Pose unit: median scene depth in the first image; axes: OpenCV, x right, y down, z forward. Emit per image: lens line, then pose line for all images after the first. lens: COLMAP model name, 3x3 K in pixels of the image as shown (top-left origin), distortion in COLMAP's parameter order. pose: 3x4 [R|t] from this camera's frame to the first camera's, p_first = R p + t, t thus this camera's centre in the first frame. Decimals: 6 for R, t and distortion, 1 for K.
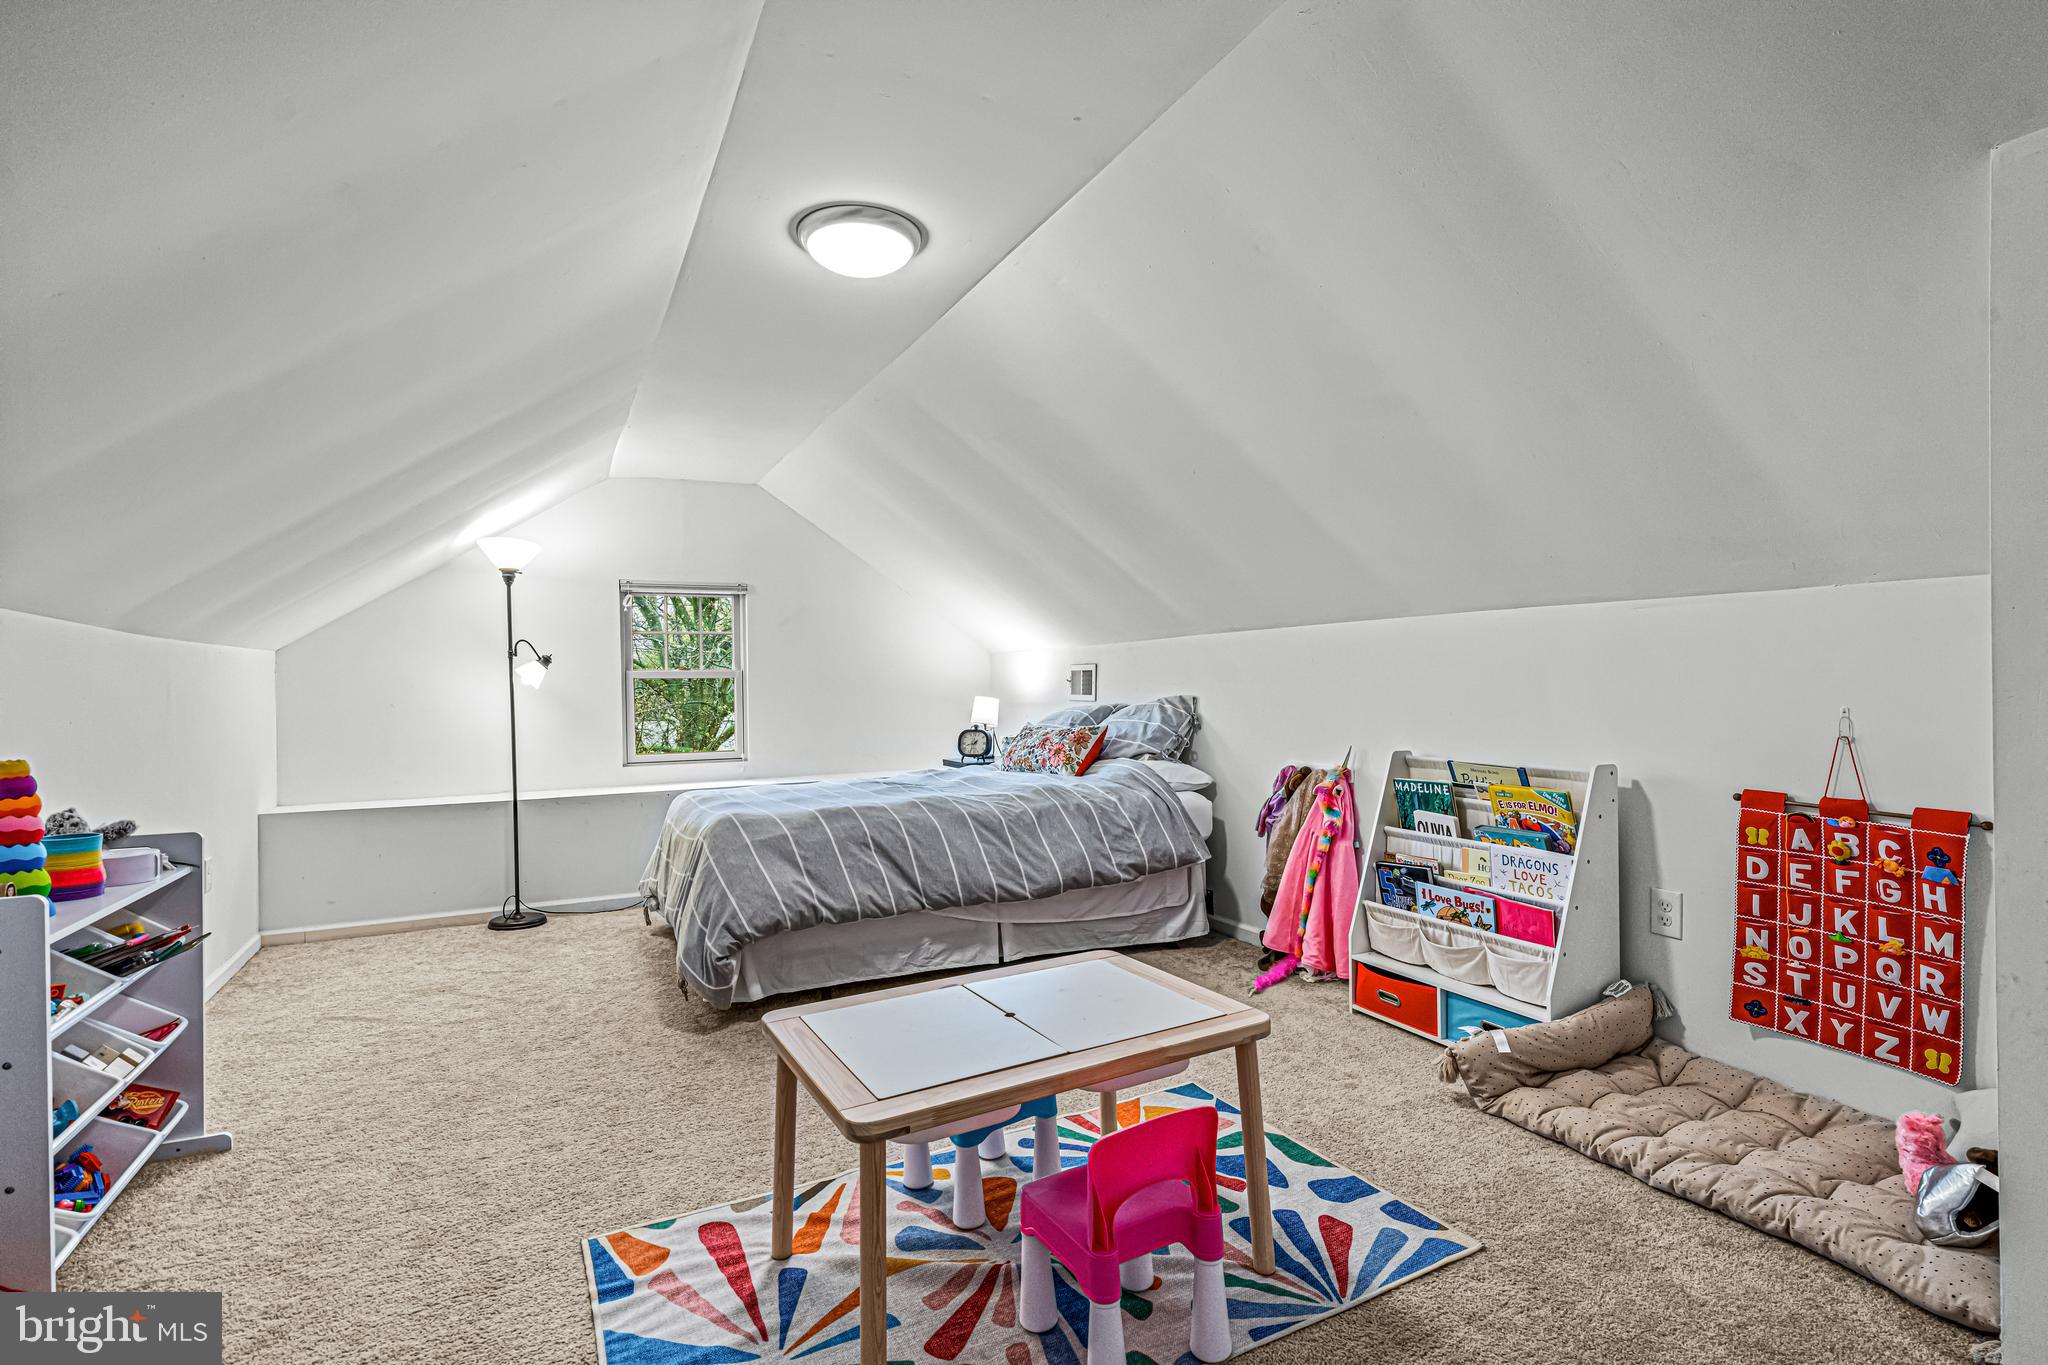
lens RADIAL K [[975.0, 0, 1017.5], [0, 975.0, 681.9], [0, 0, 1]] dist [-0.001341, -0.000641]
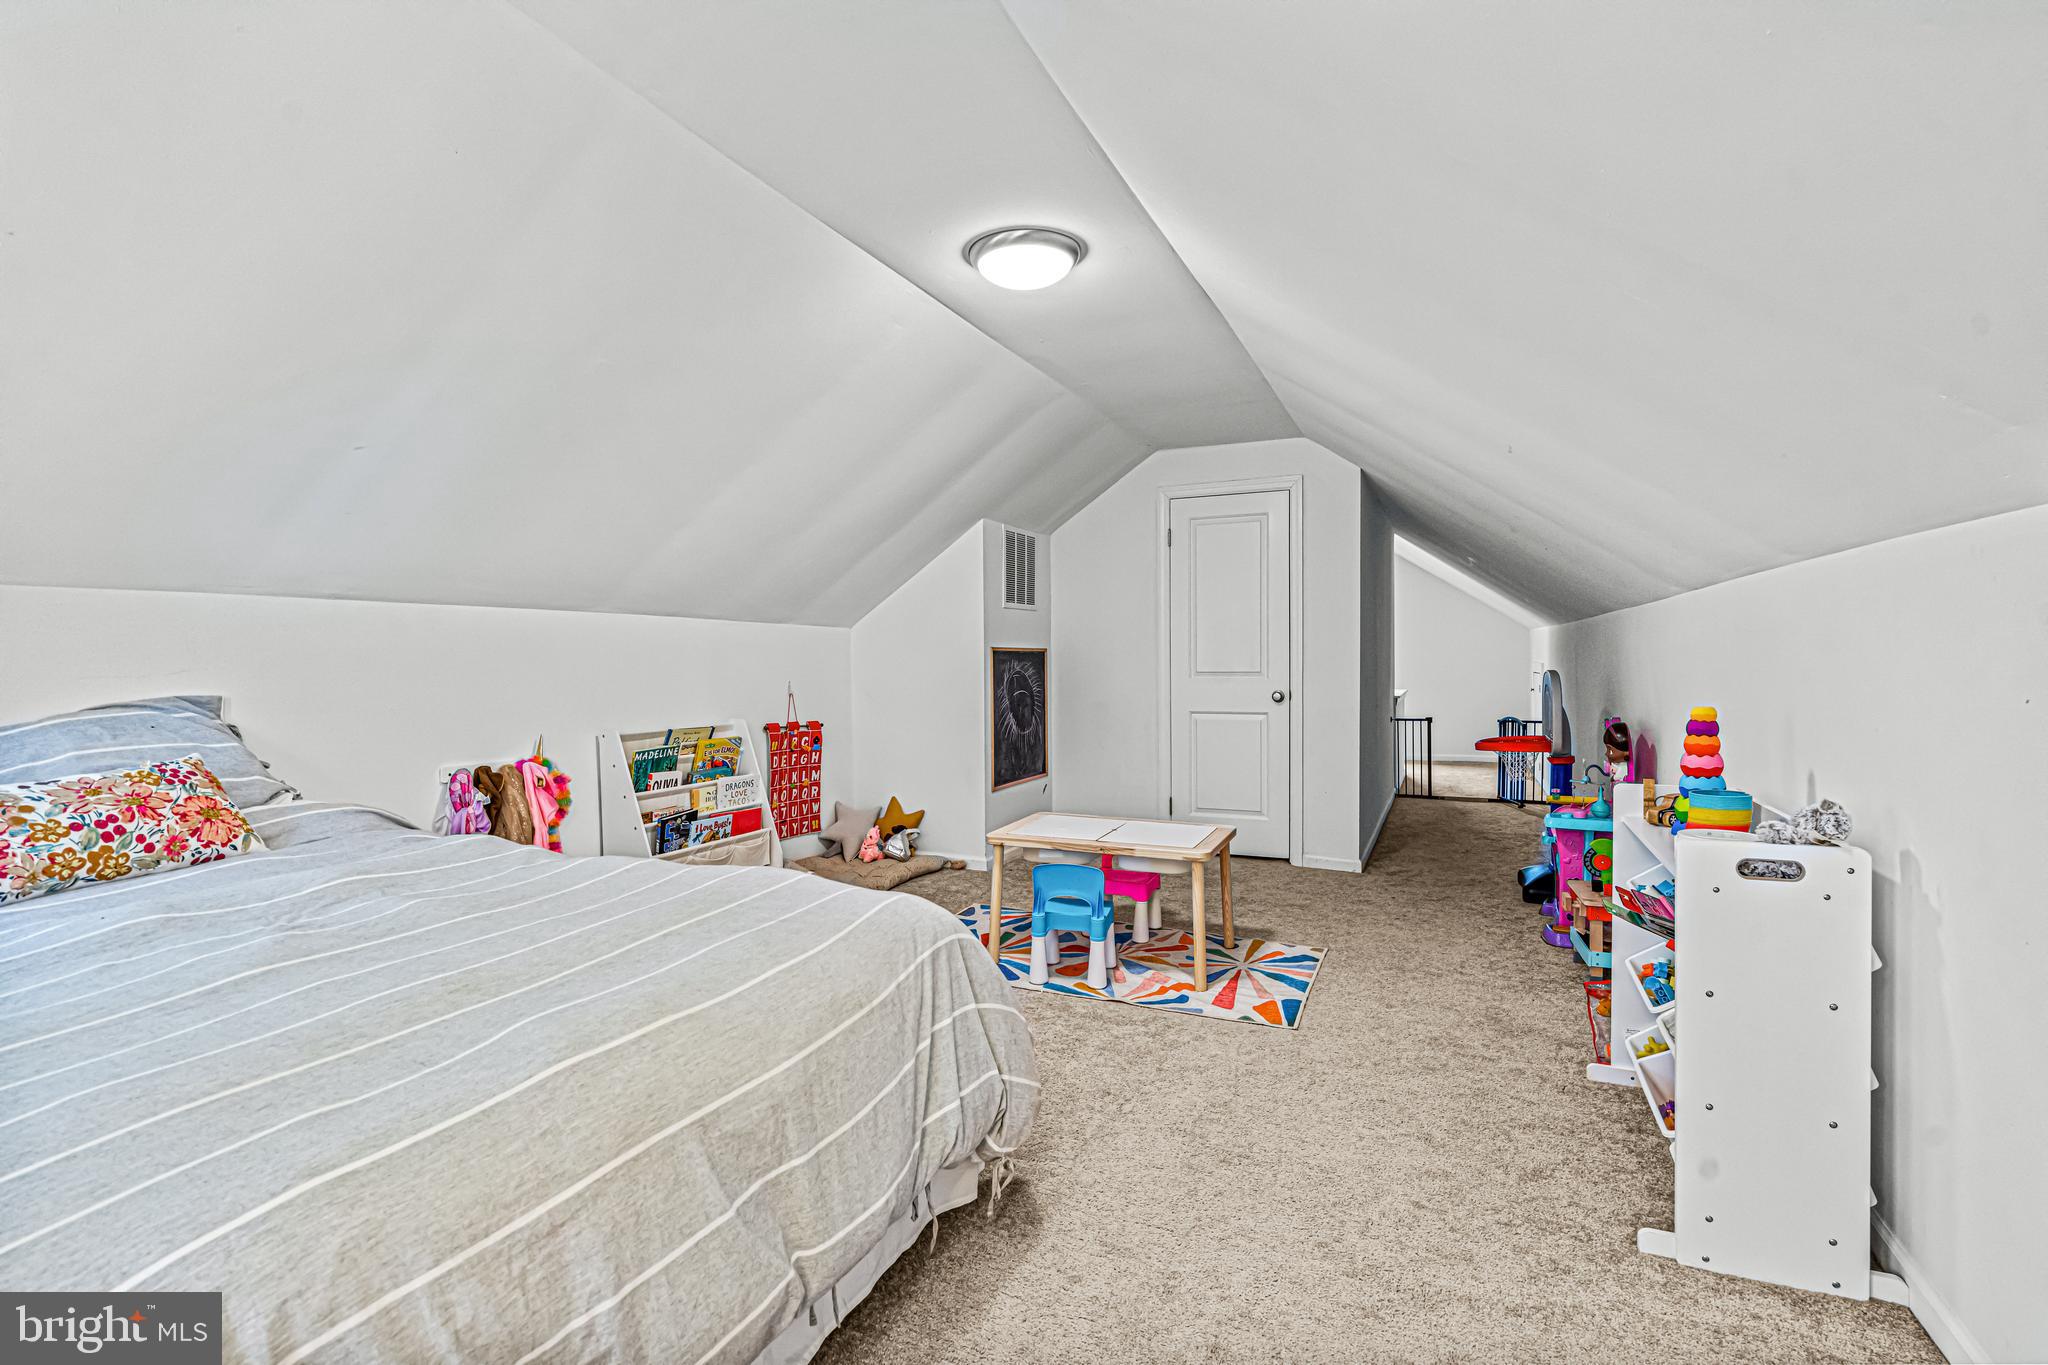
lens RADIAL K [[975.0, 0, 1016.5], [0, 975.0, 674.5], [0, 0, 1]] dist [-0.001341, -0.000641]
pose [[-0.627127, 0.009531, 0.778859, -1.182429], [0.018834, 0.999818, 0.002929, 0.016216], [-0.778690, 0.016506, -0.627192, 1.985818]]
